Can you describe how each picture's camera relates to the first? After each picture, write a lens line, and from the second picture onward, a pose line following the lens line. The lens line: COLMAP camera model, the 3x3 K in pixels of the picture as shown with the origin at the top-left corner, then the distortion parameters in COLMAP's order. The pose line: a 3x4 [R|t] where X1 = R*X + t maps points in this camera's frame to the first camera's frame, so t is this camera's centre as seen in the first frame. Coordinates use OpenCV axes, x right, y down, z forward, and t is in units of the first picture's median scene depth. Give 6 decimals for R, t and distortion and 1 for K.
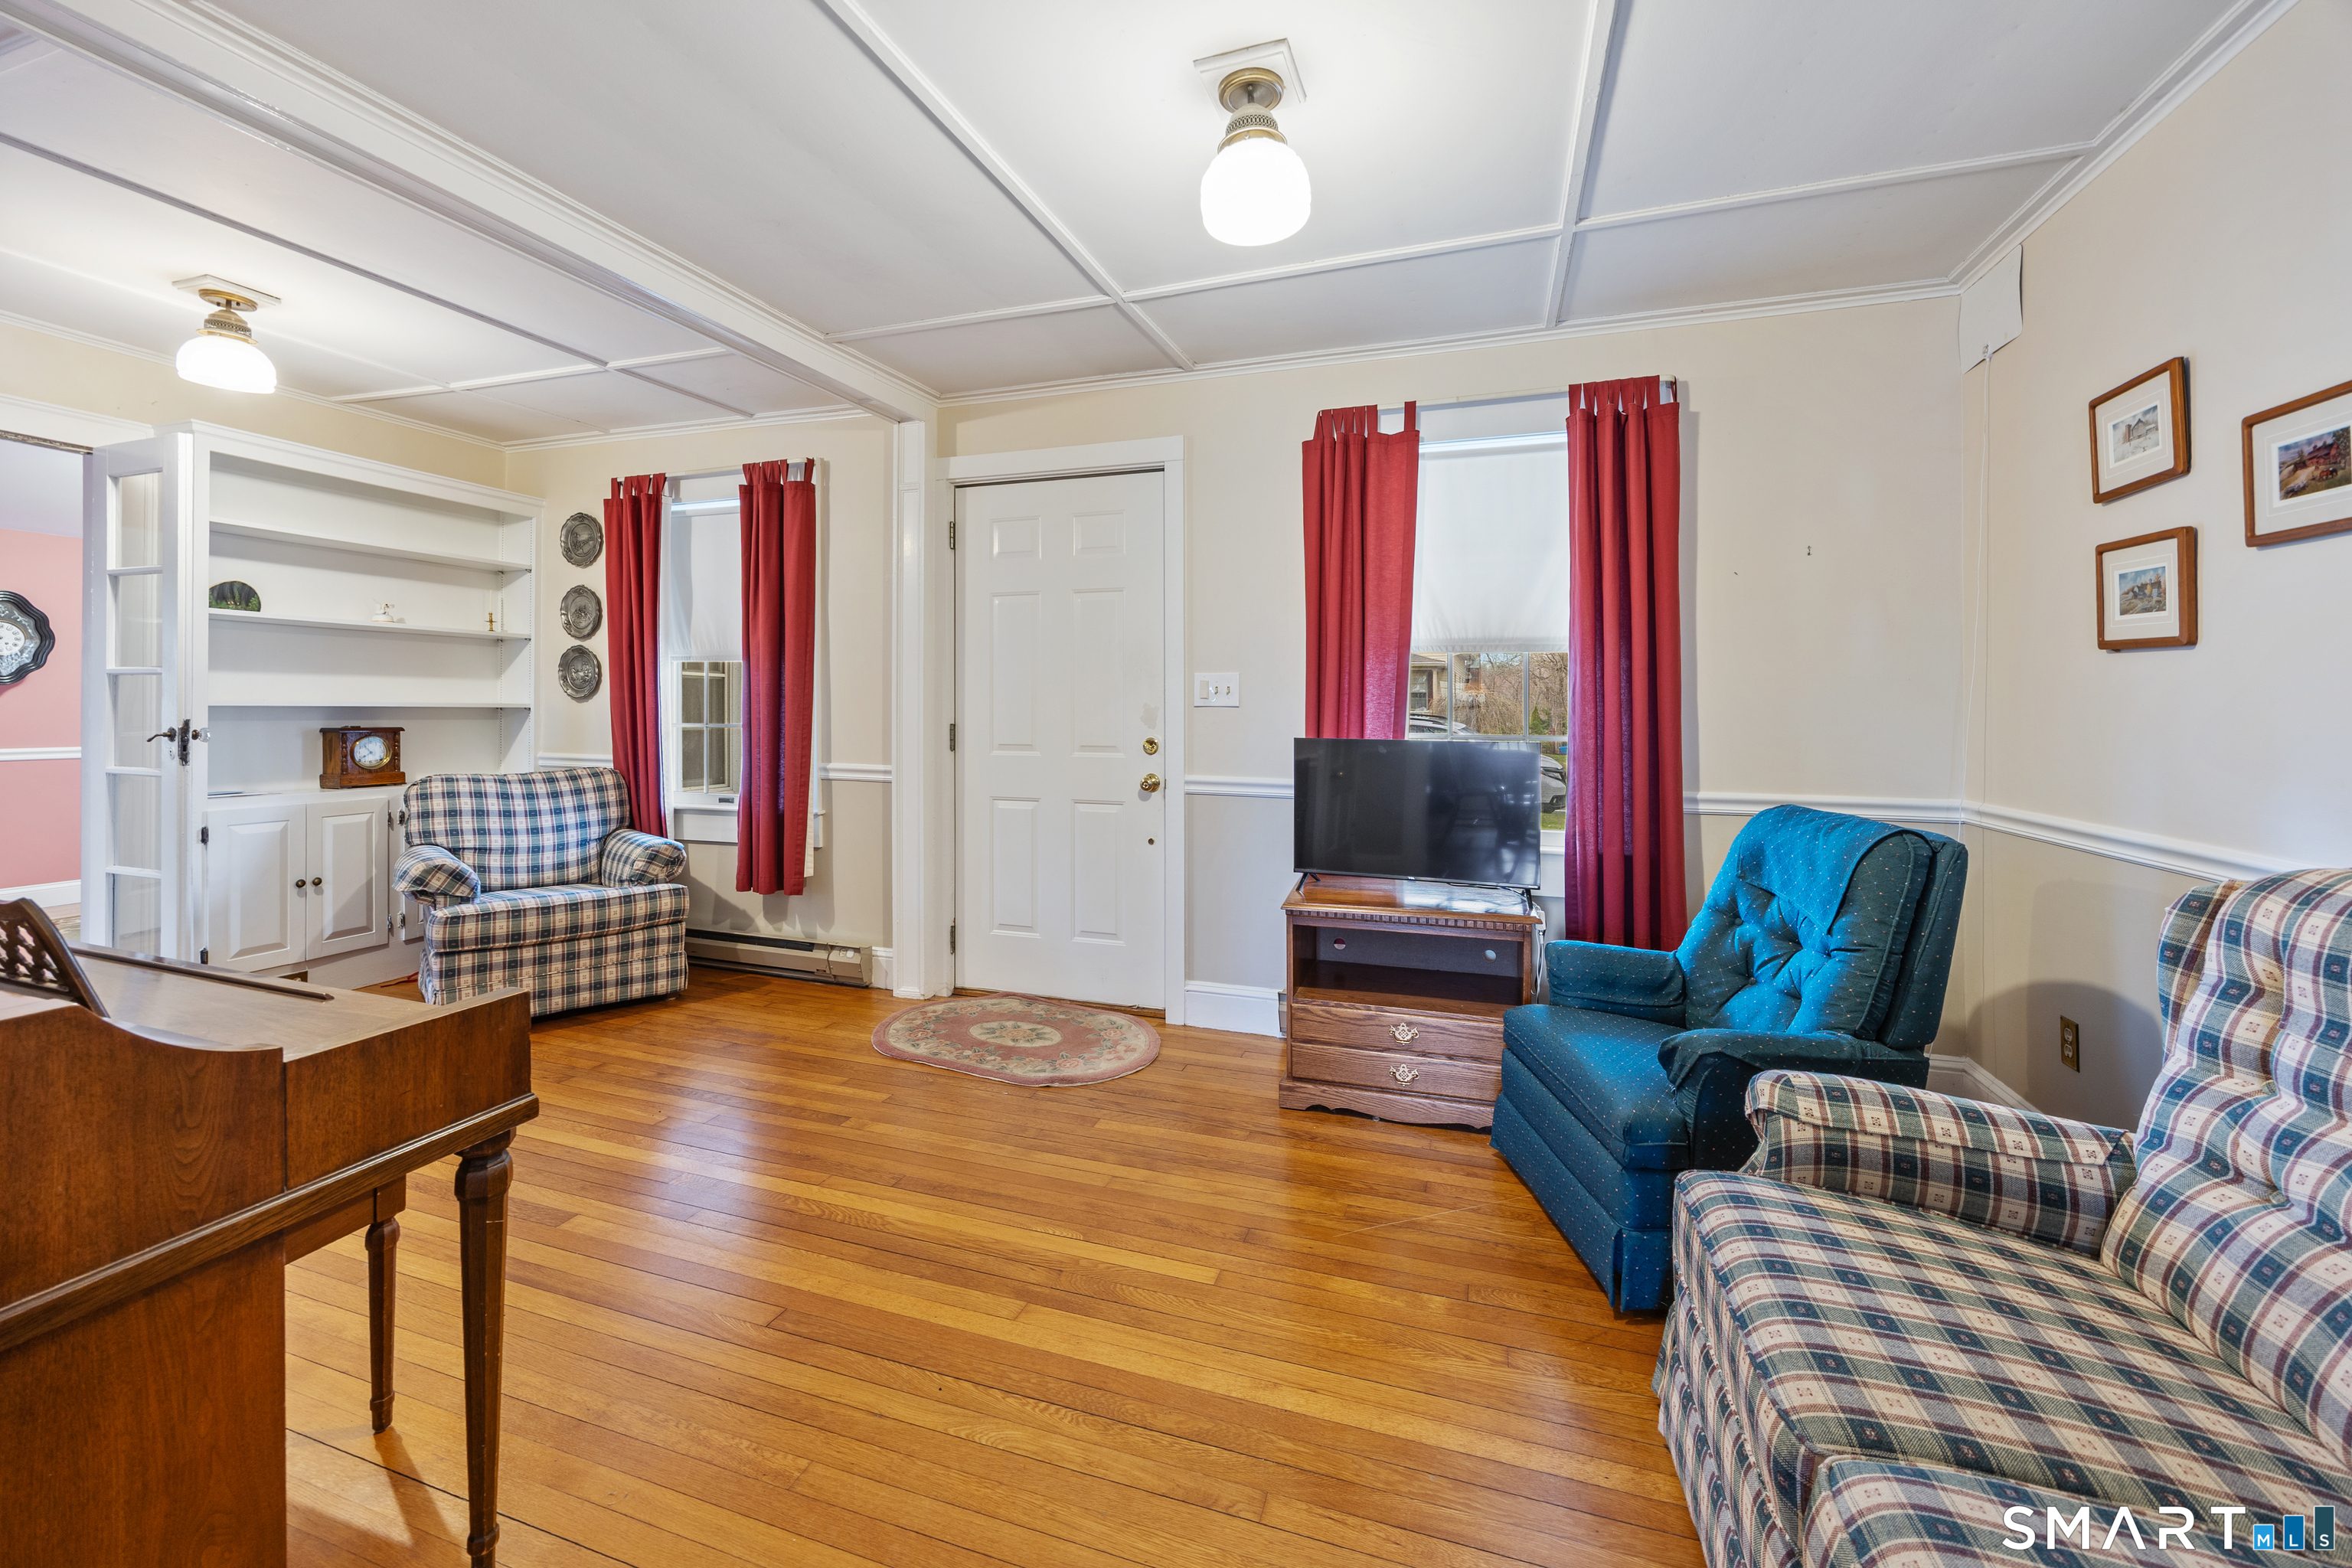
lens RADIAL K [[944.1, 0, 1168.4], [0, 944.1, 724.6], [0, 0, 1]] dist [-0.002658, -0.000132]
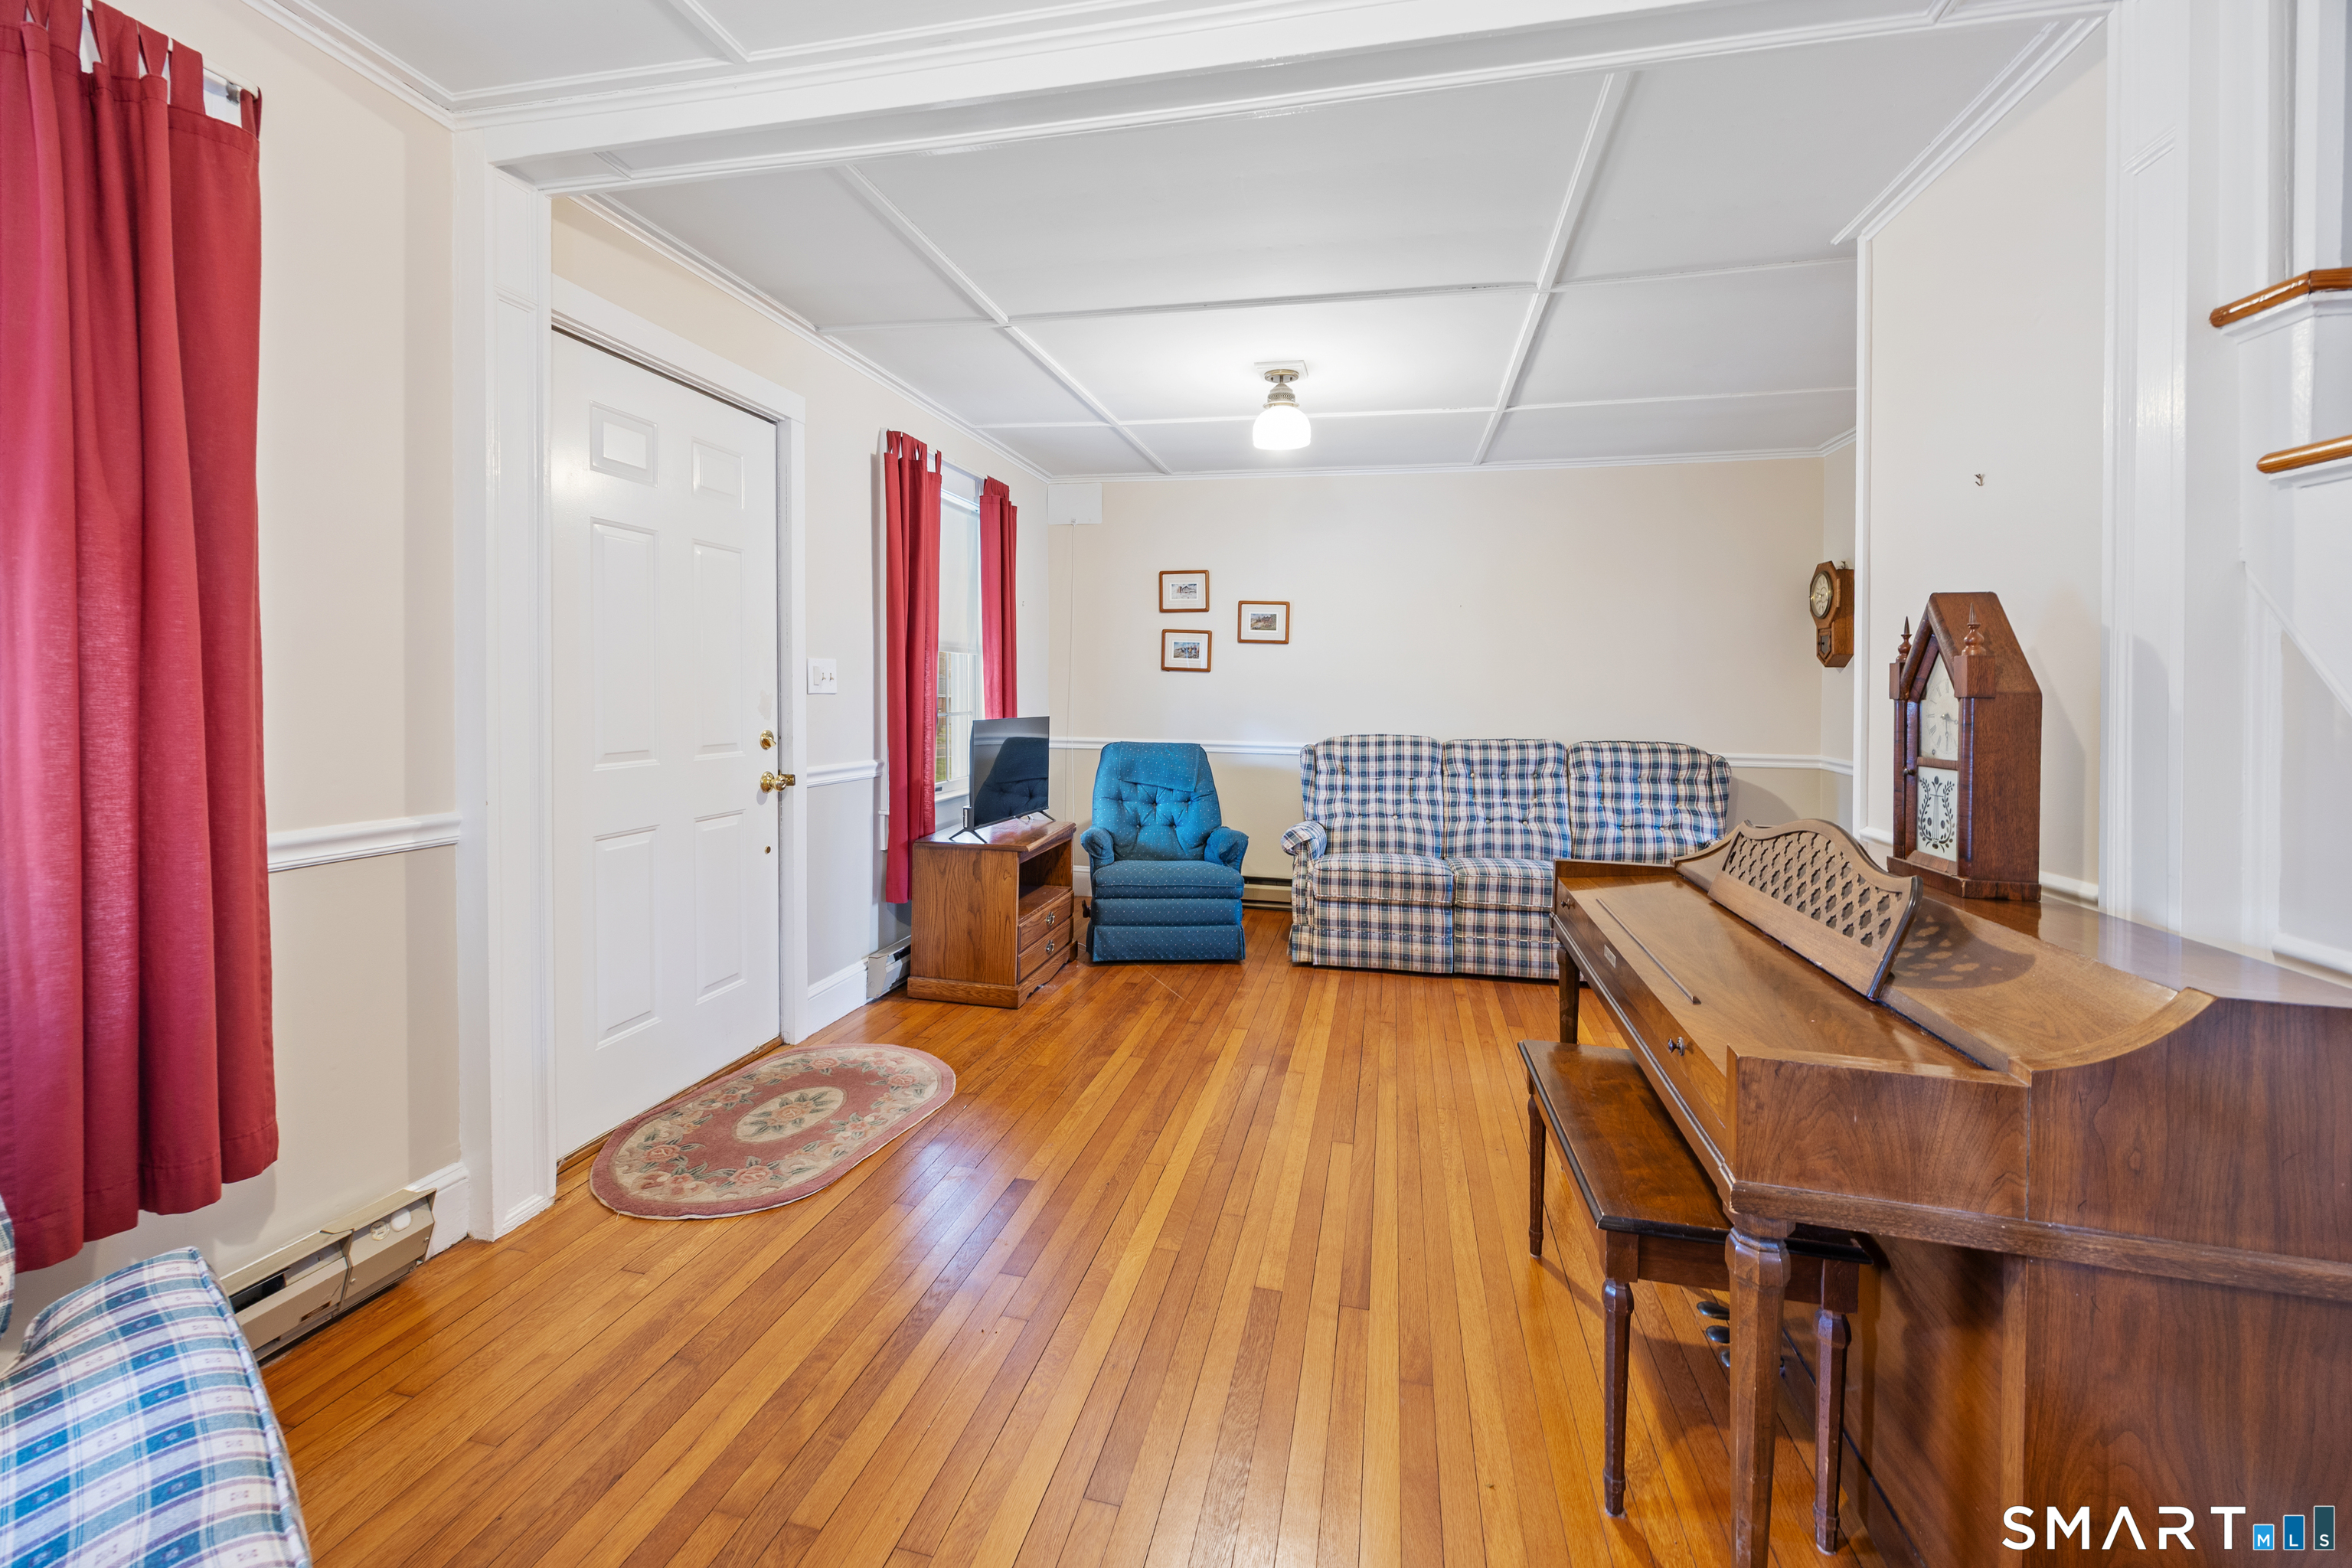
lens RADIAL K [[945.8, 0, 1179.9], [0, 945.8, 690.1], [0, 0, 1]] dist [0.002030, 0.000256]
pose [[-0.098695, -0.008900, 0.995078, -1.036680], [0.004587, 0.999945, 0.009398, -0.032775], [-0.995107, 0.005492, -0.098649, 0.800435]]
